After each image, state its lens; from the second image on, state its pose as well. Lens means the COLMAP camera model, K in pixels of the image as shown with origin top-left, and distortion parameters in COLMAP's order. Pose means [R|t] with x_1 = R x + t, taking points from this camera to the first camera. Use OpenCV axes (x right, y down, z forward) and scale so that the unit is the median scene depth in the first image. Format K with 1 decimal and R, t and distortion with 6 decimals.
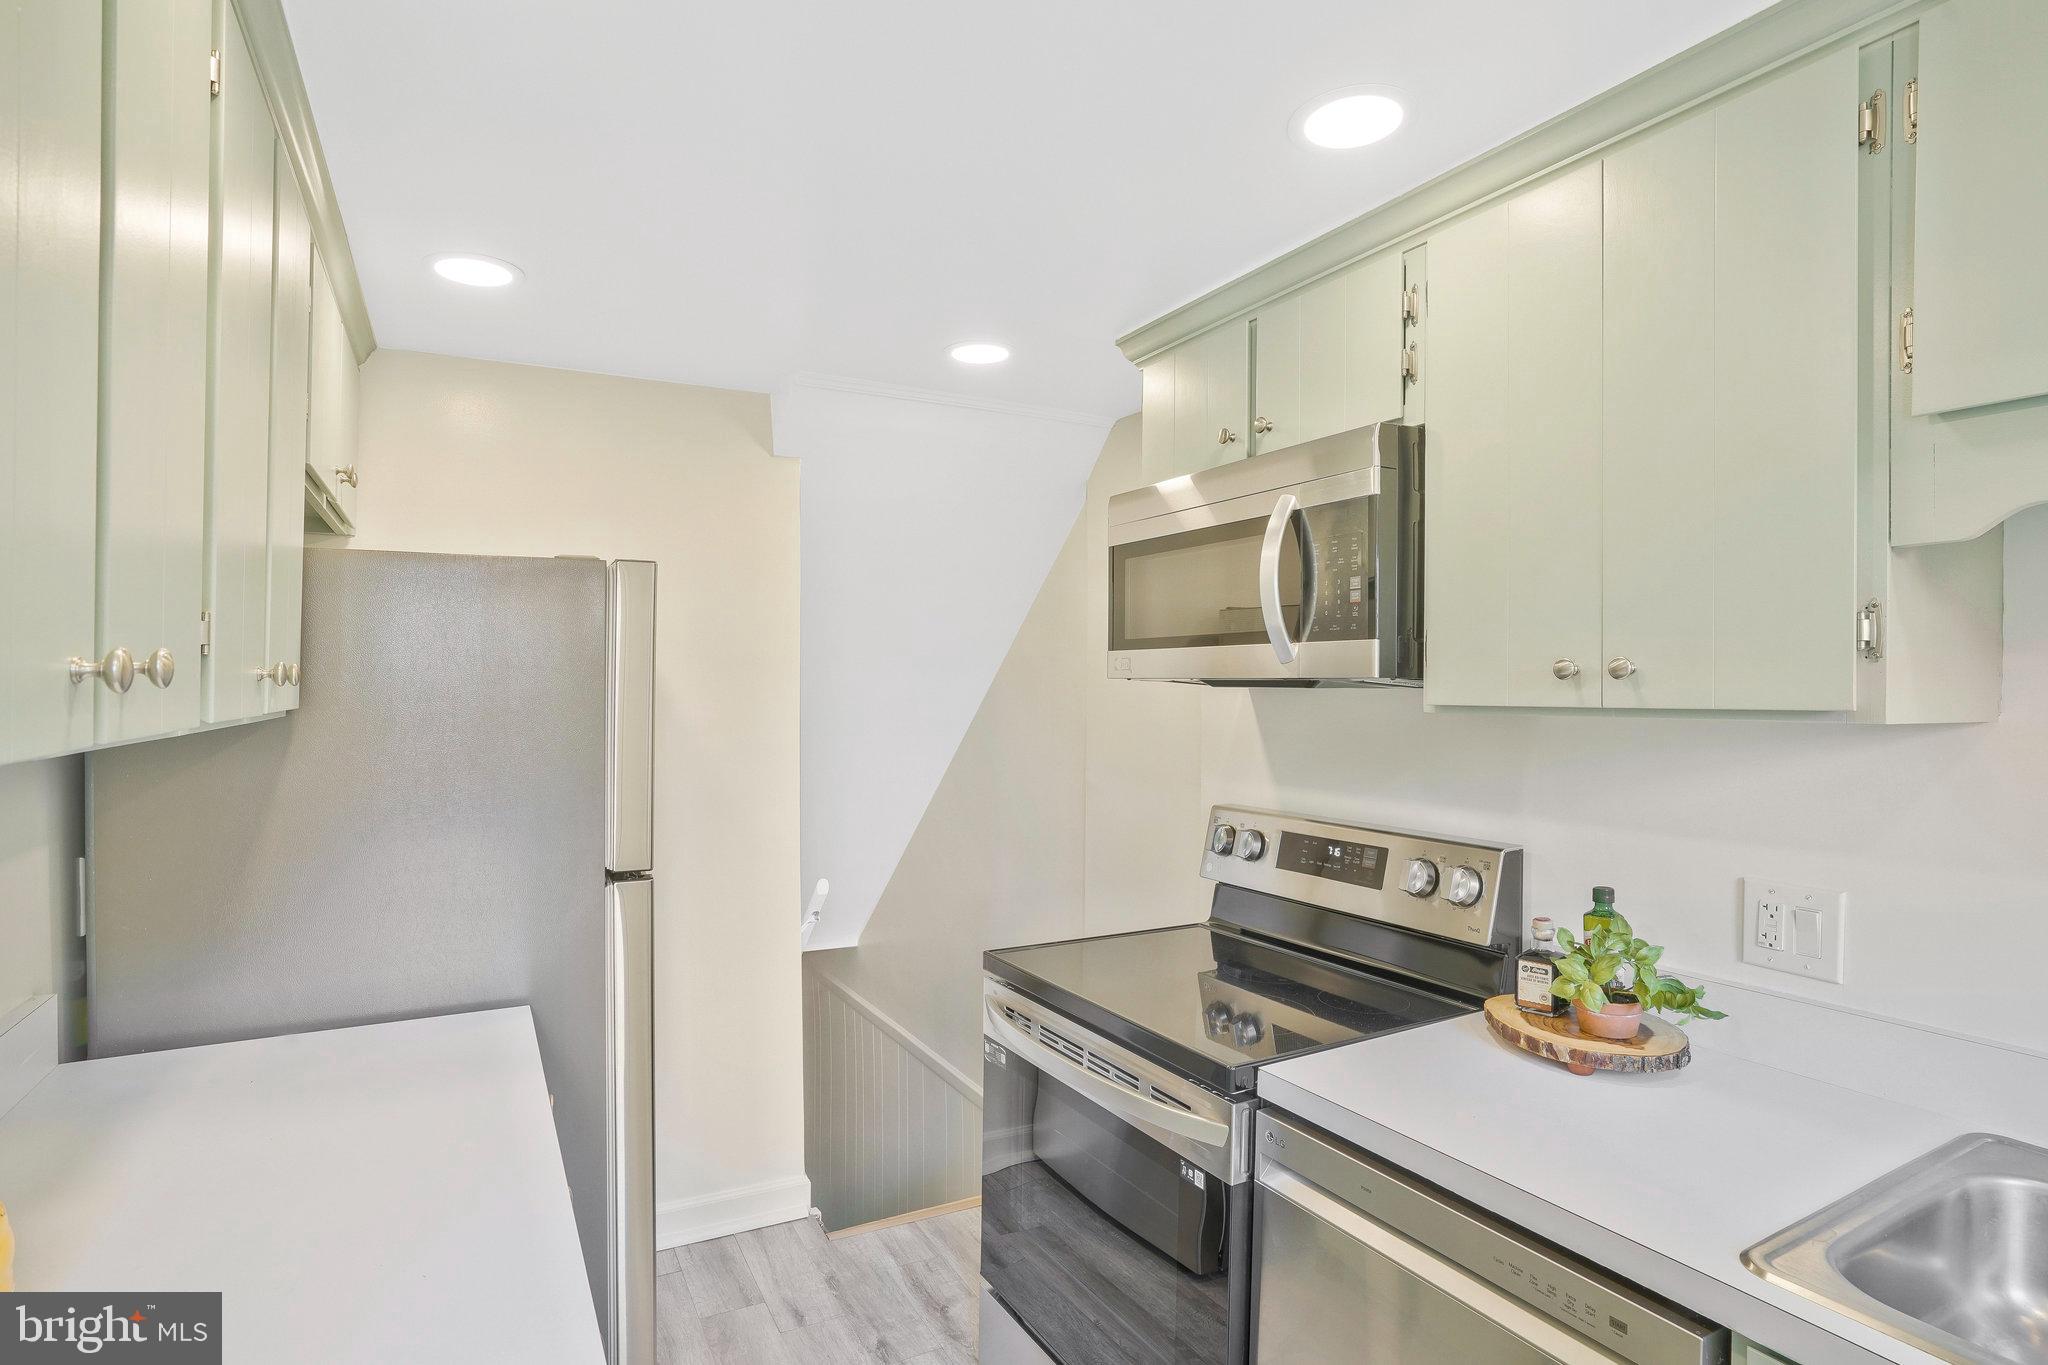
lens RADIAL K [[1021.3, 0, 1023.0], [0, 1021.3, 682.4], [0, 0, 1]] dist [-0.045575, 0.018786]
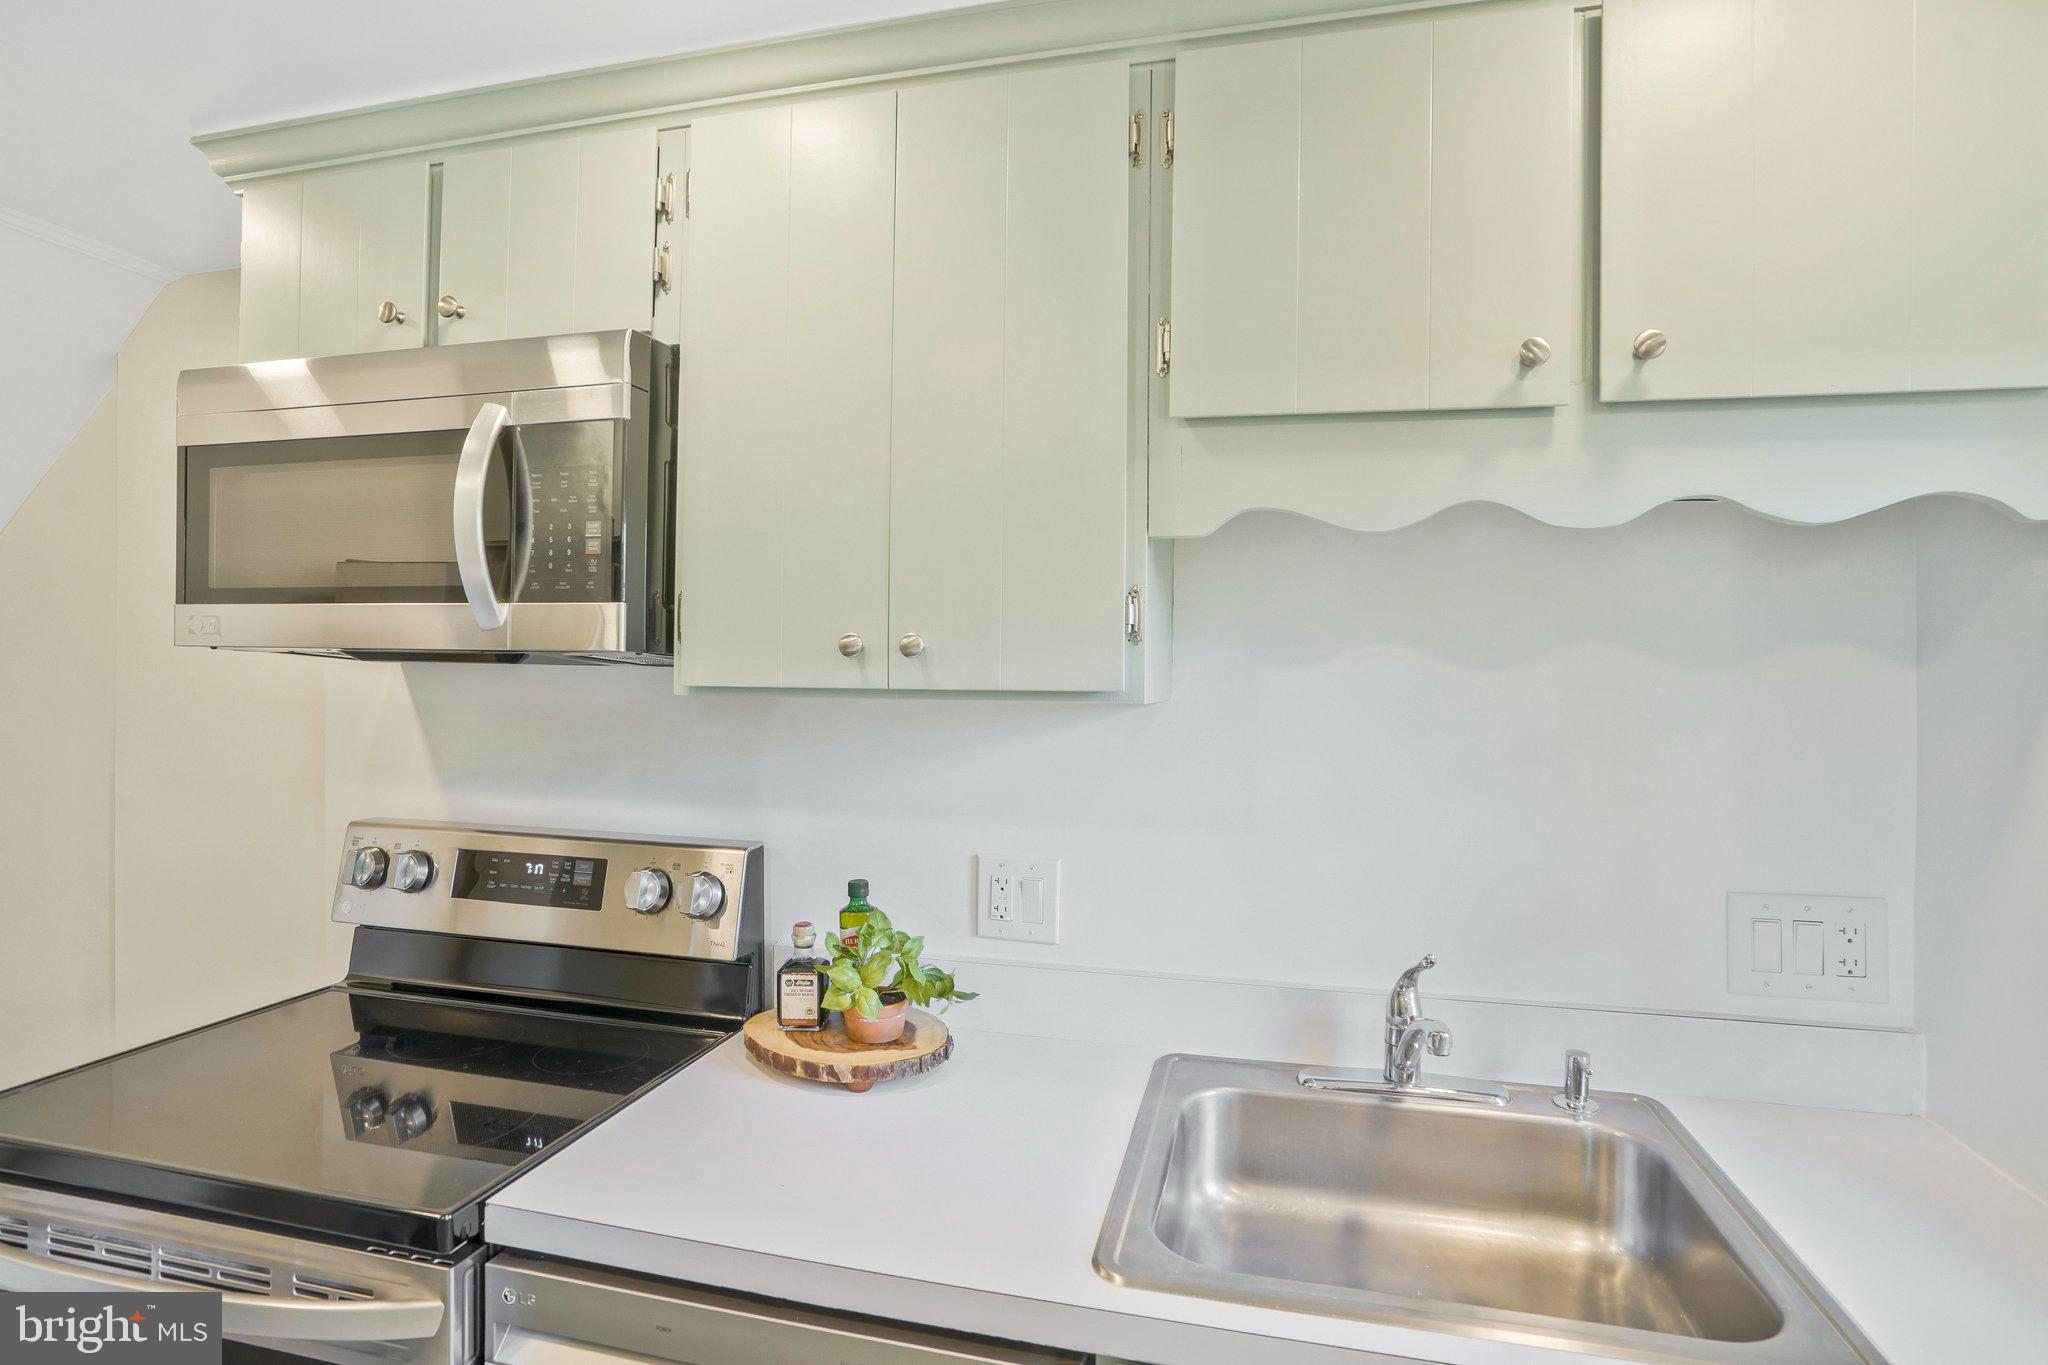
lens RADIAL K [[1021.3, 0, 991.4], [0, 1021.3, 690.4], [0, 0, 1]] dist [-0.045575, 0.018786]
pose [[0.695009, -0.002340, 0.718997, -0.019621], [-0.015769, 0.999705, 0.018497, 0.006446], [-0.718828, -0.024193, 0.694766, 0.235755]]
